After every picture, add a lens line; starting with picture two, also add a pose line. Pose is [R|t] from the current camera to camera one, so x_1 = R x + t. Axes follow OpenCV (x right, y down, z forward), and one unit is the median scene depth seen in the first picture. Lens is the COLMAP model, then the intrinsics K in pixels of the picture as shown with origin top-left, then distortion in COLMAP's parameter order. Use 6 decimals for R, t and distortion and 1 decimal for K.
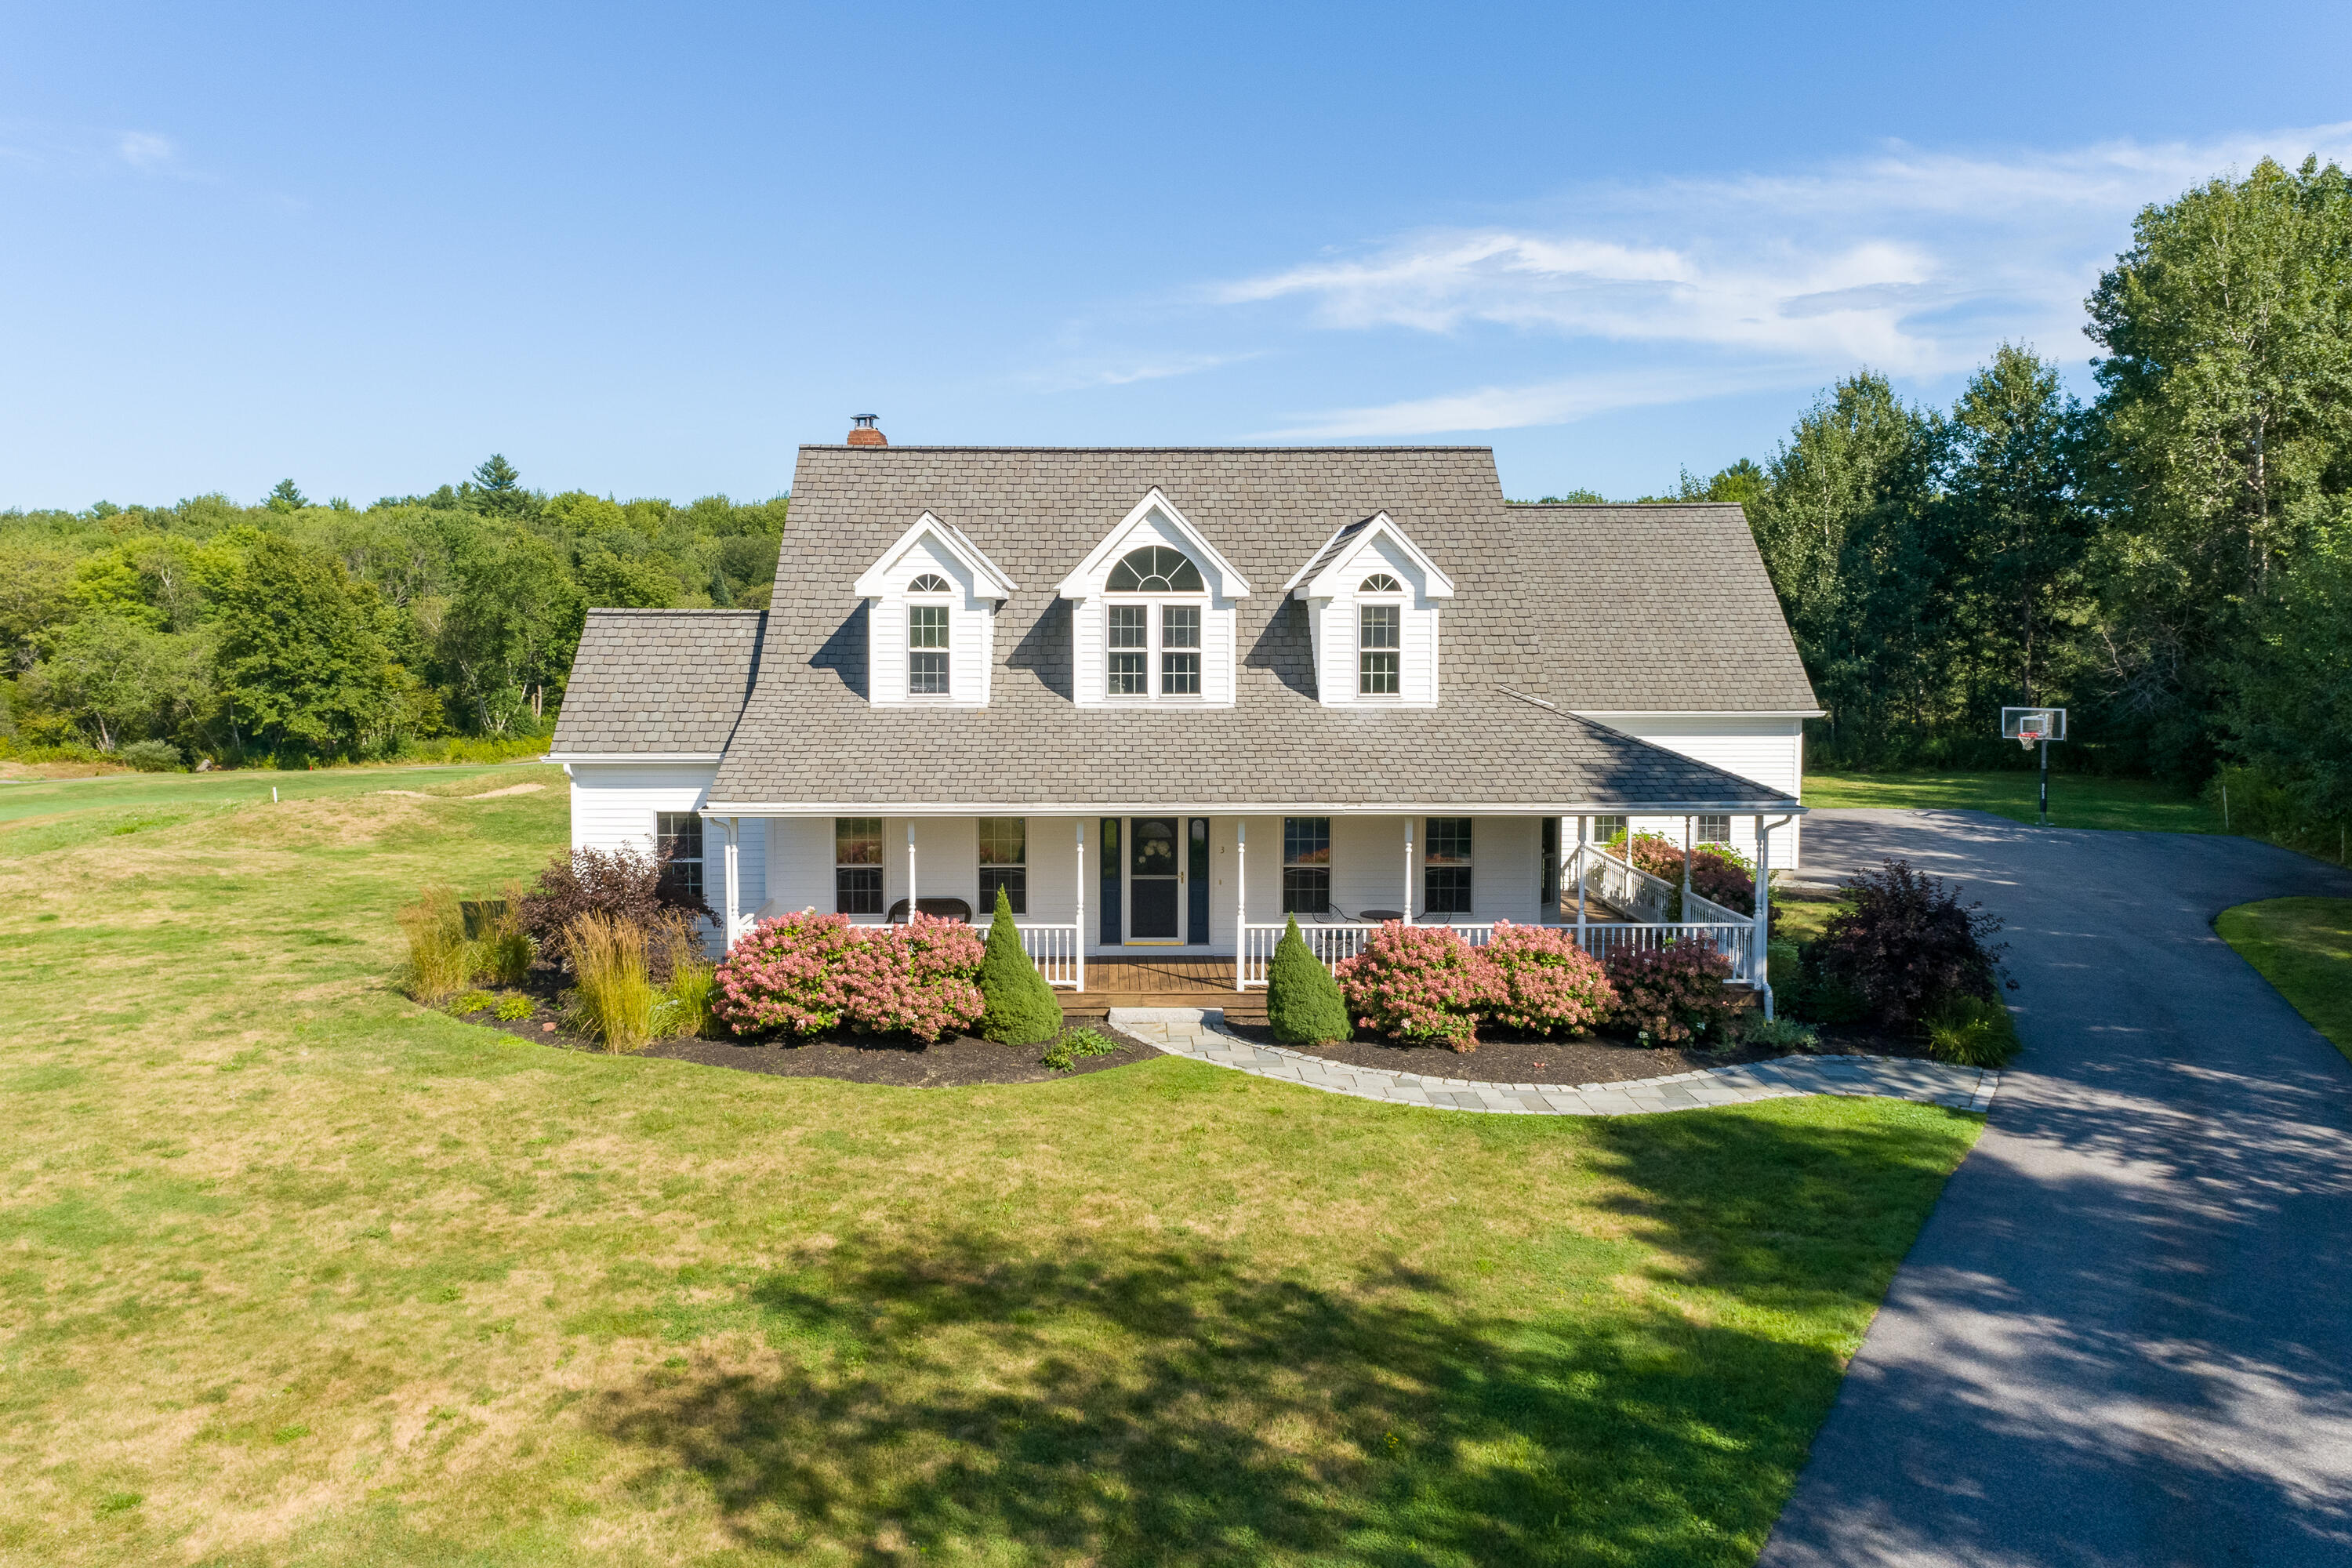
lens RADIAL K [[1642.6, 0, 1132.7], [0, 1642.6, 734.5], [0, 0, 1]] dist [0.027855, 0.002578]
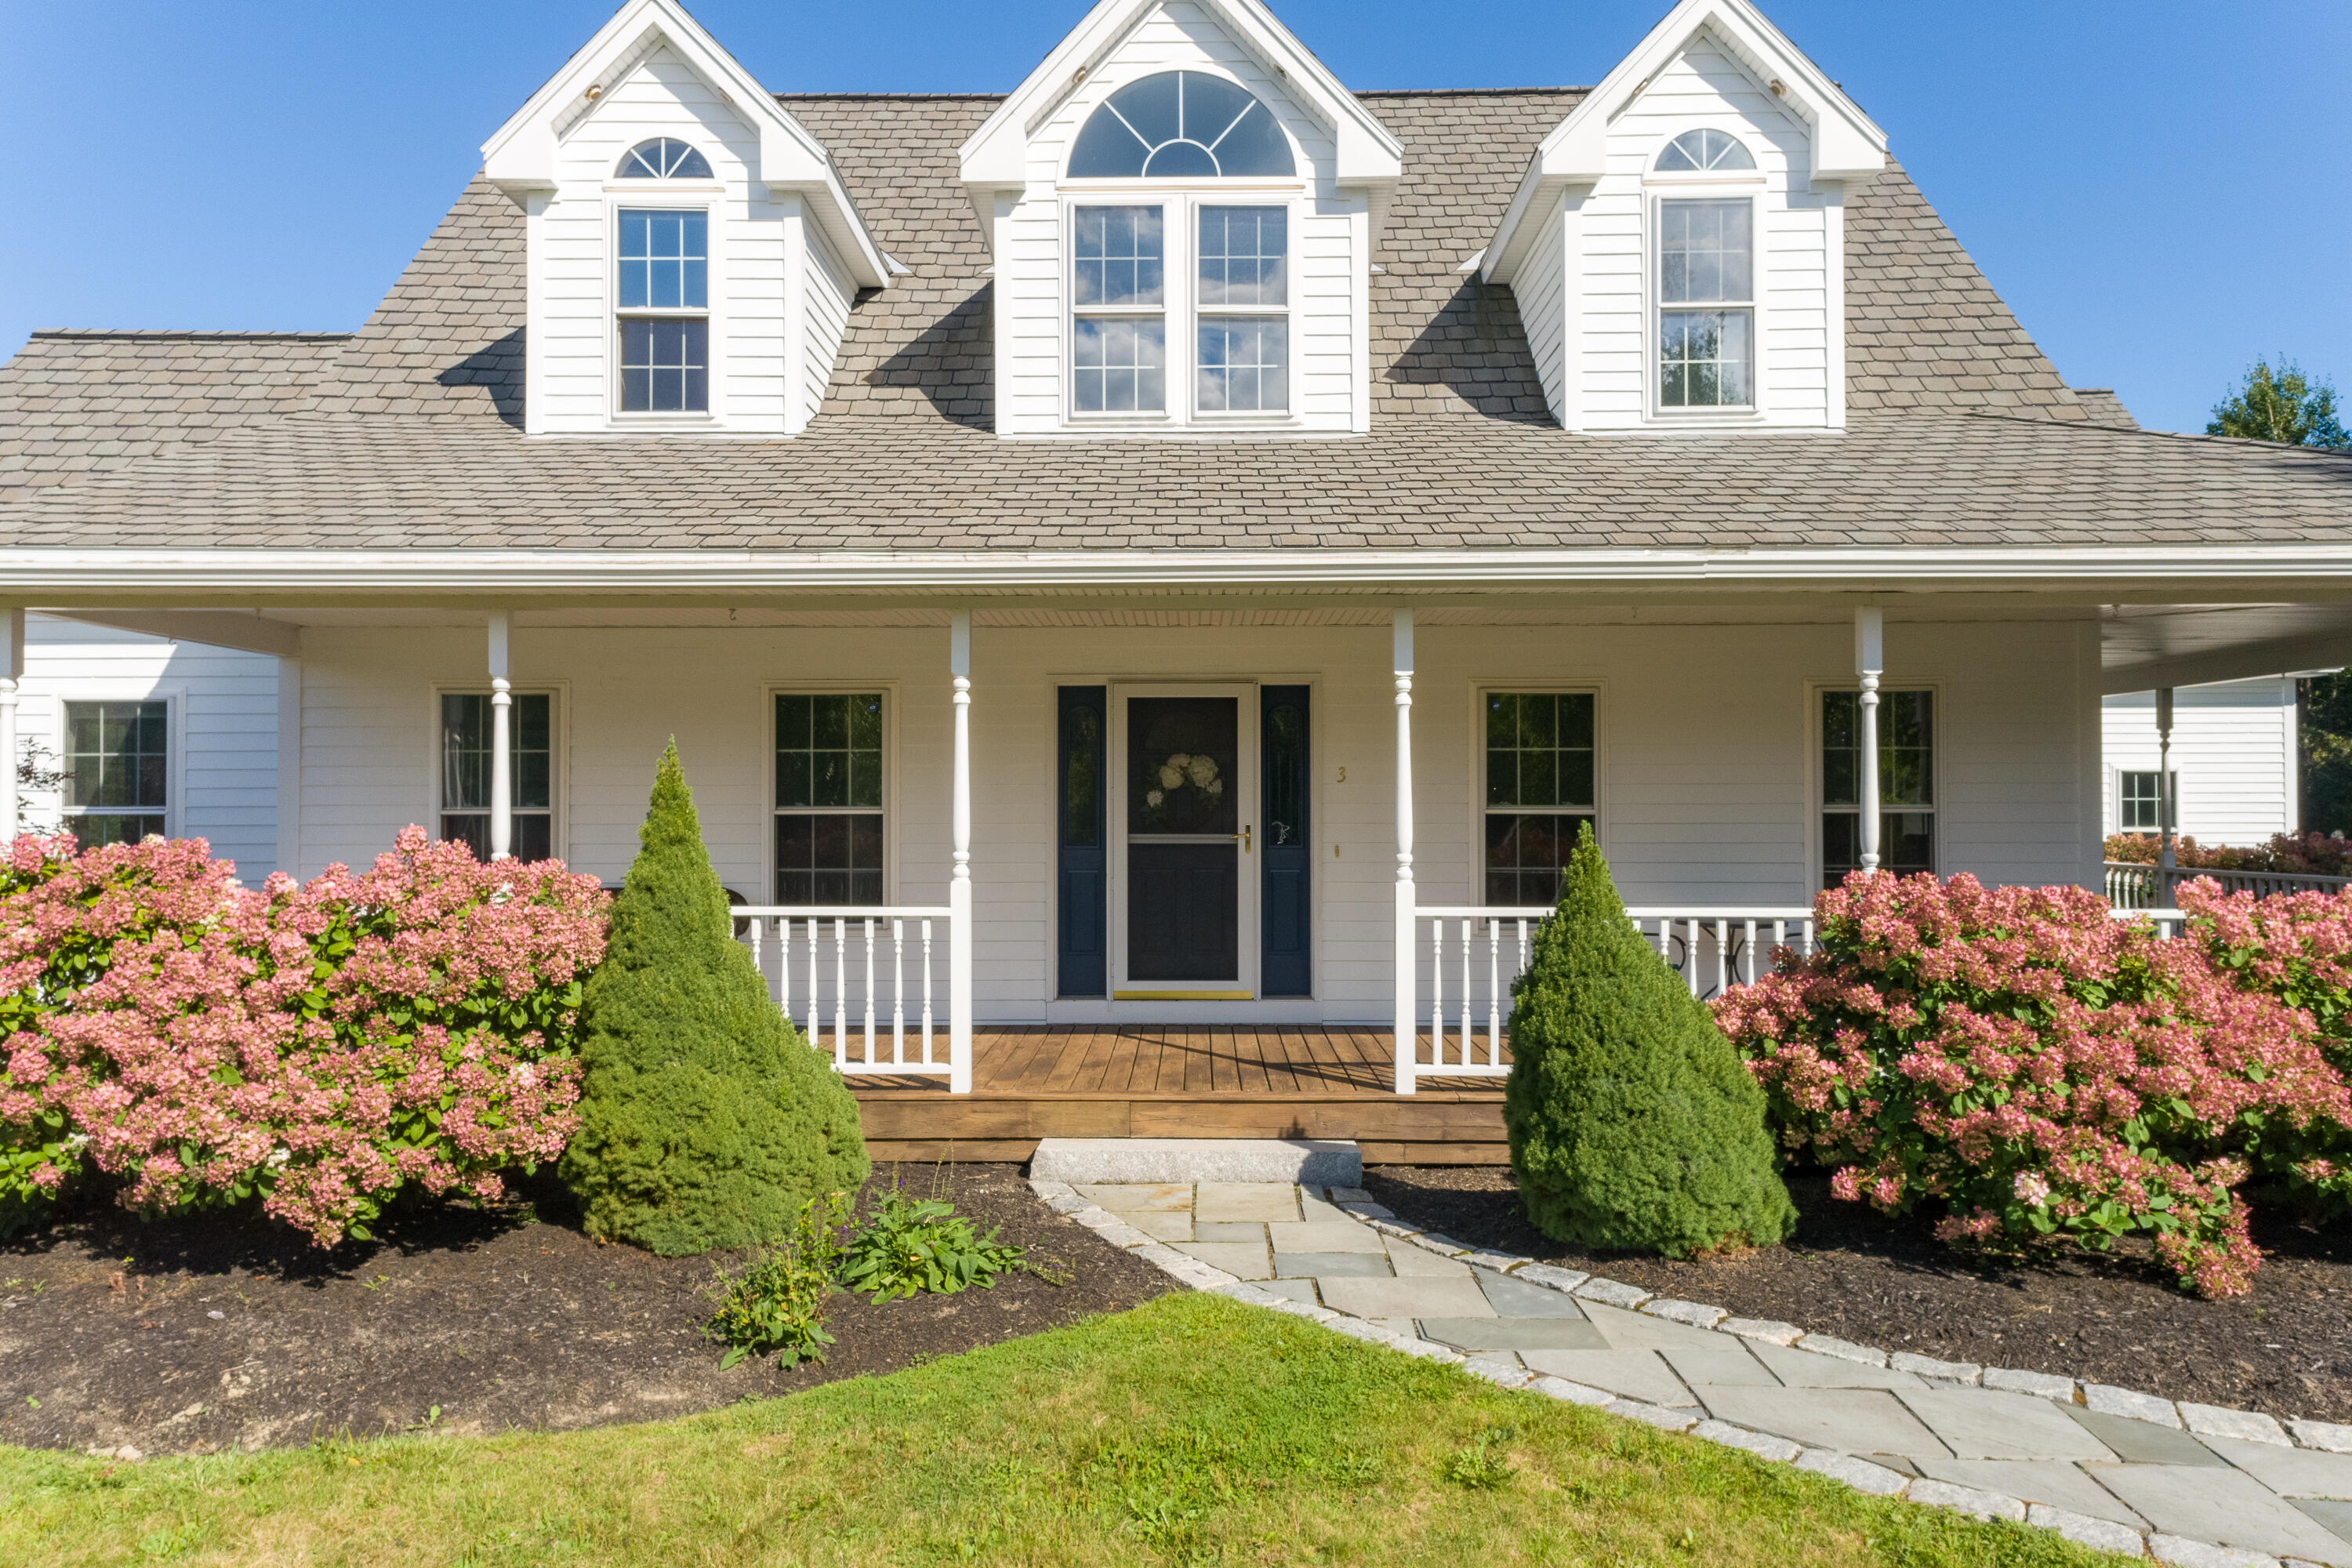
lens RADIAL K [[1560.5, 0, 1176.0], [0, 1560.5, 784.0], [0, 0, 1]] dist [0.028930, 0.001388]
pose [[0.999554, -0.002932, -0.029722, 0.023798], [0.000519, 0.996724, -0.080874, 0.106948], [0.029862, 0.080823, 0.996281, 0.600919]]
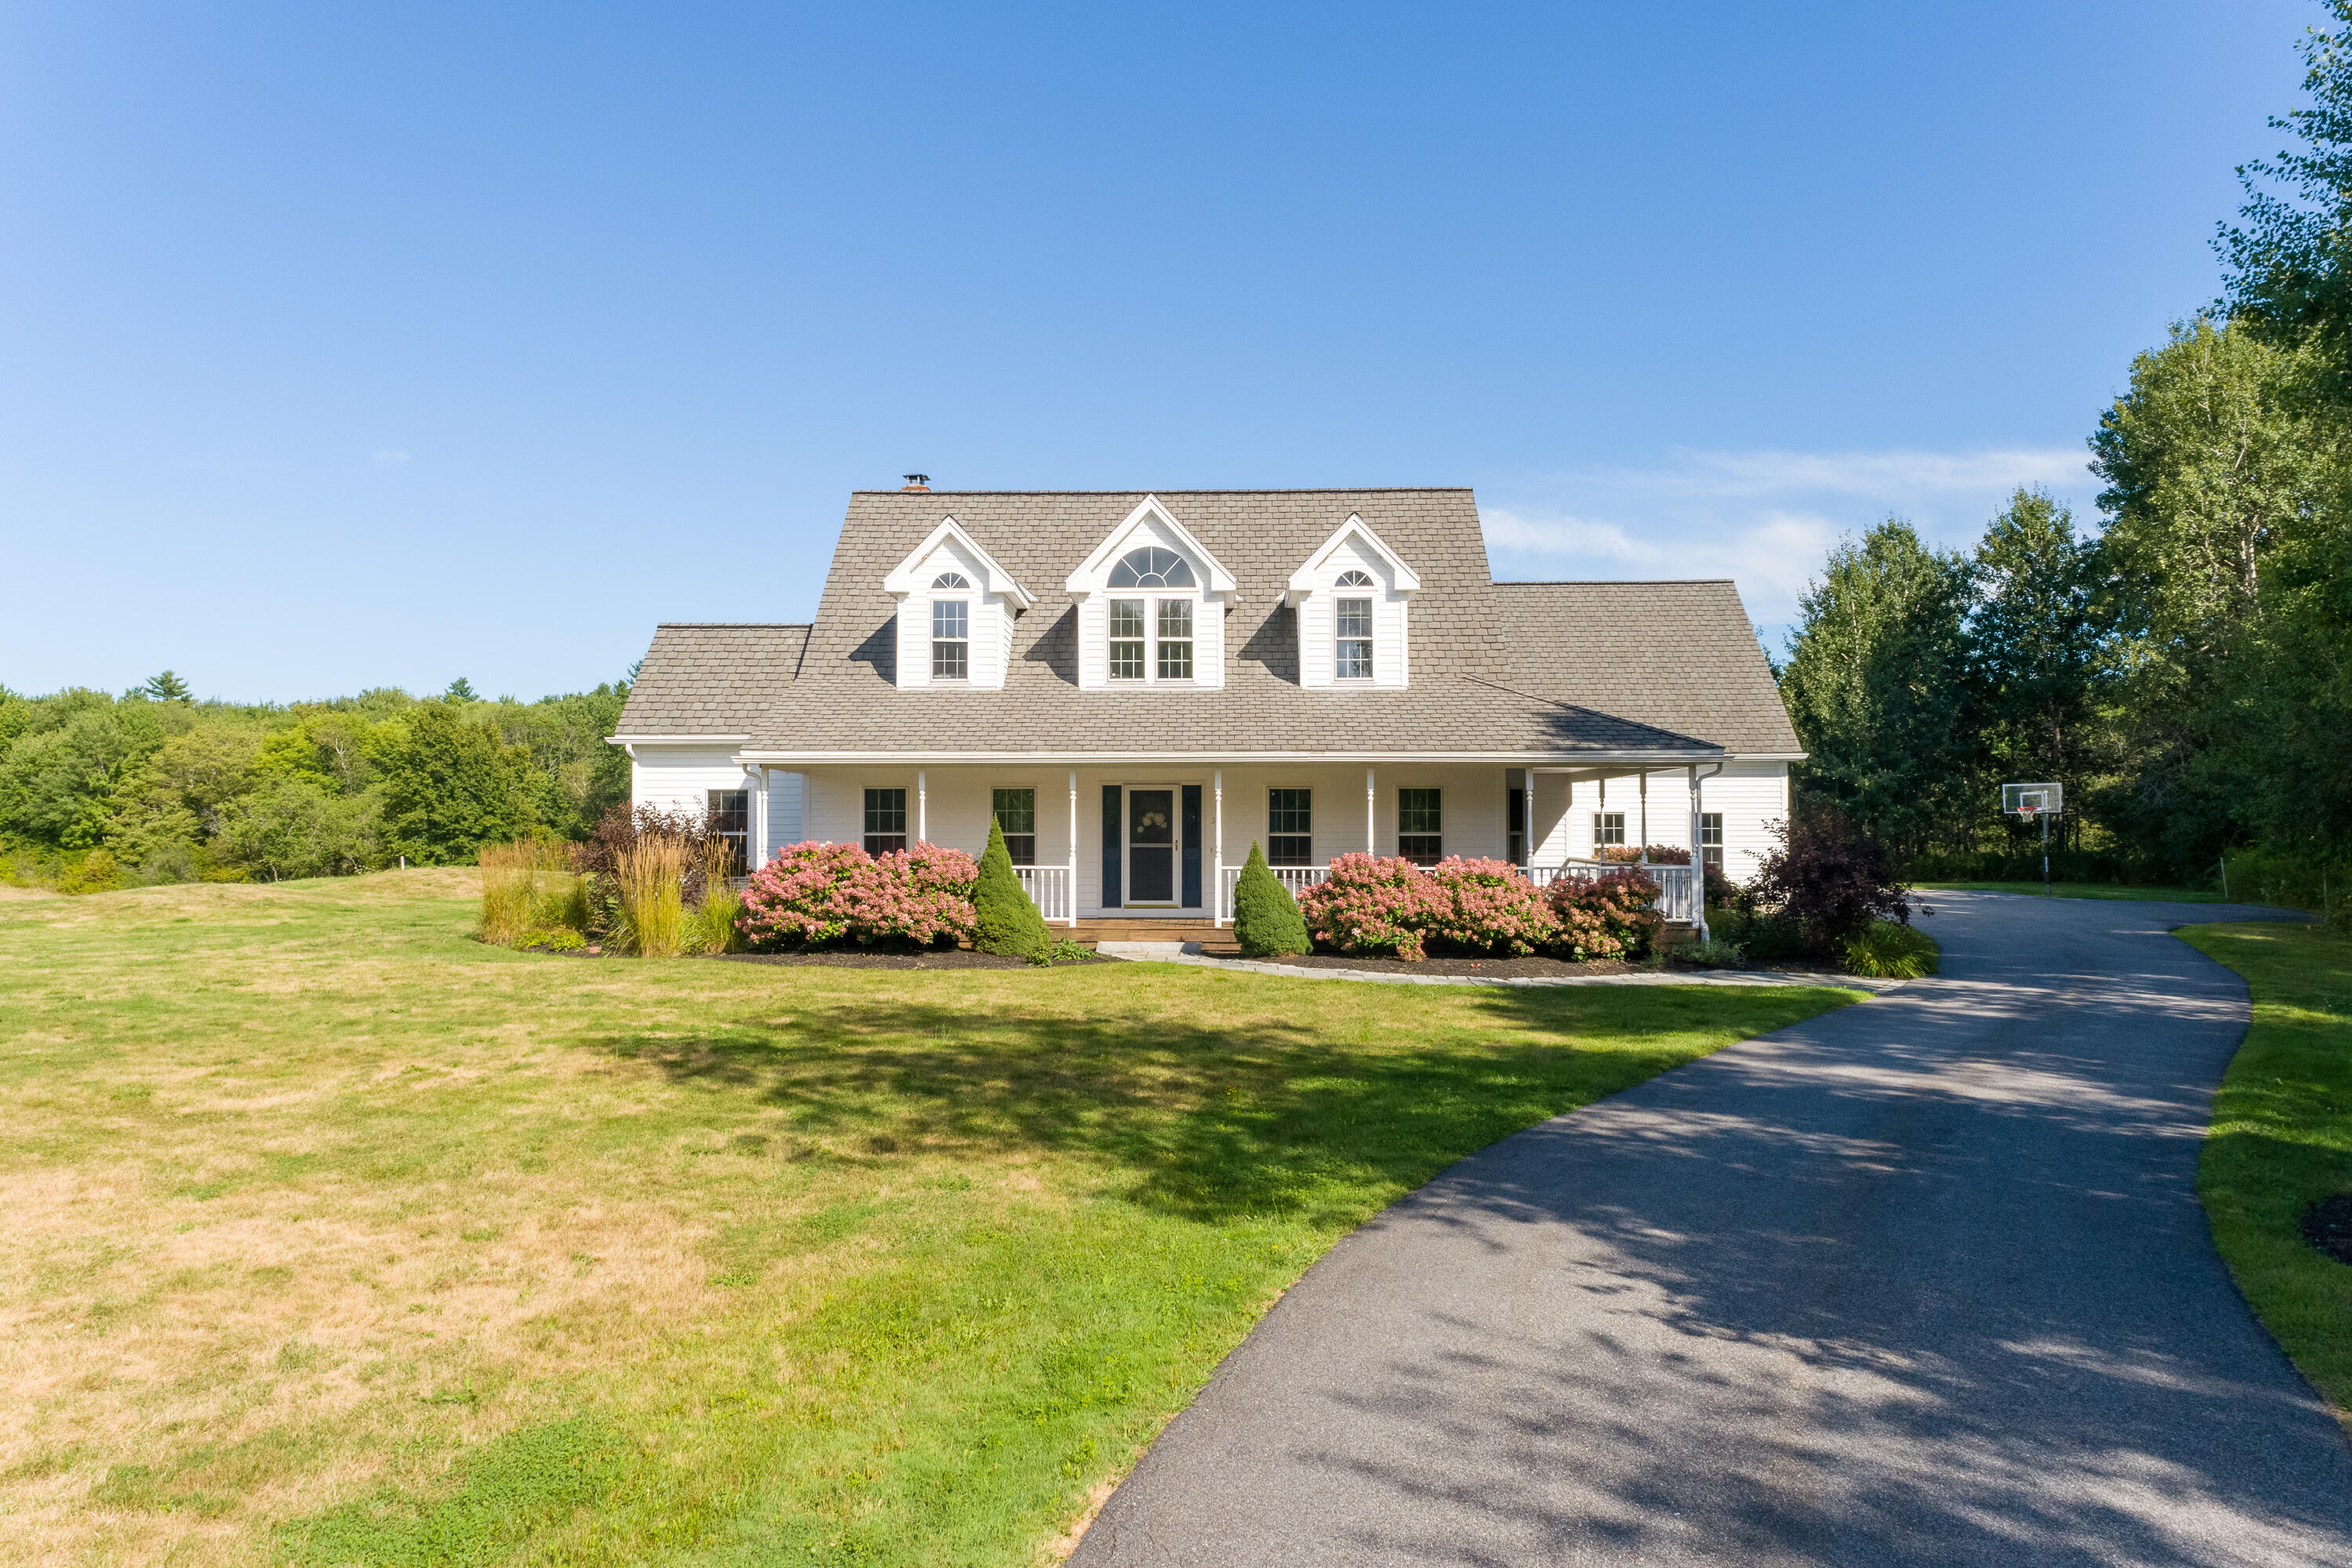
lens RADIAL K [[1560.5, 0, 1176.0], [0, 1560.5, 784.0], [0, 0, 1]] dist [0.028930, 0.001388]
pose [[0.999022, -0.001934, -0.044162, 0.076864], [-0.002277, 0.995465, -0.095100, 0.147264], [0.044146, 0.095107, 0.994488, -0.042629]]
